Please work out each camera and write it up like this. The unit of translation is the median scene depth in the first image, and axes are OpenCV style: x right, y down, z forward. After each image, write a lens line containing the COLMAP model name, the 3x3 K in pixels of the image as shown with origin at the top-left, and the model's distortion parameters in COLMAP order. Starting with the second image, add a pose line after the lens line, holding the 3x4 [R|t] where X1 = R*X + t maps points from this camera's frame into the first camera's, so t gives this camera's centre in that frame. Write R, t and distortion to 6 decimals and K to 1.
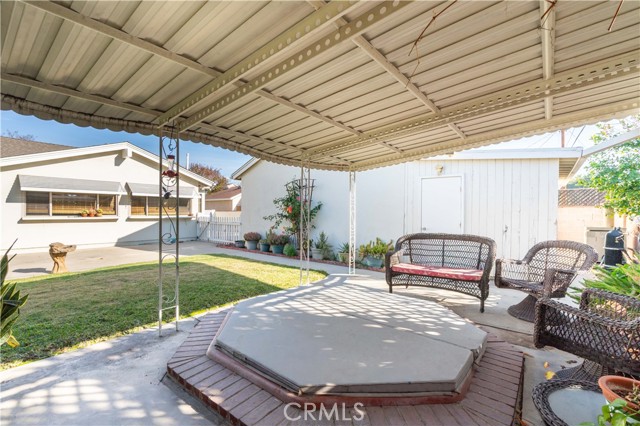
lens RADIAL K [[292.1, 0, 320.9], [0, 292.1, 211.6], [0, 0, 1]] dist [0.002813, 0.000840]
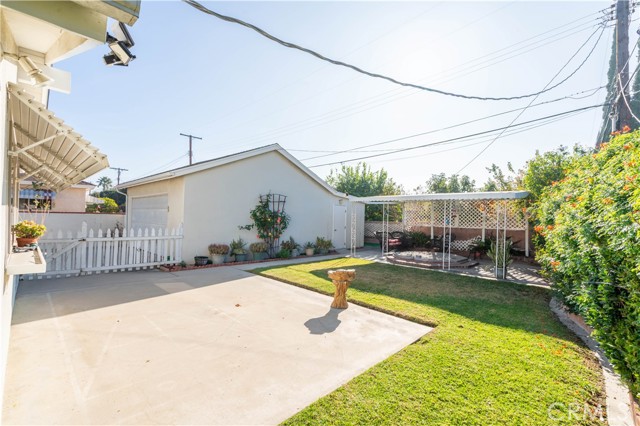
lens RADIAL K [[292.1, 0, 316.4], [0, 292.1, 213.2], [0, 0, 1]] dist [0.002813, 0.000840]
pose [[0.137160, 0.019686, 0.990353, -1.189796], [-0.014676, 0.999733, -0.017840, -0.013750], [-0.990440, -0.012087, 0.137412, 0.646941]]
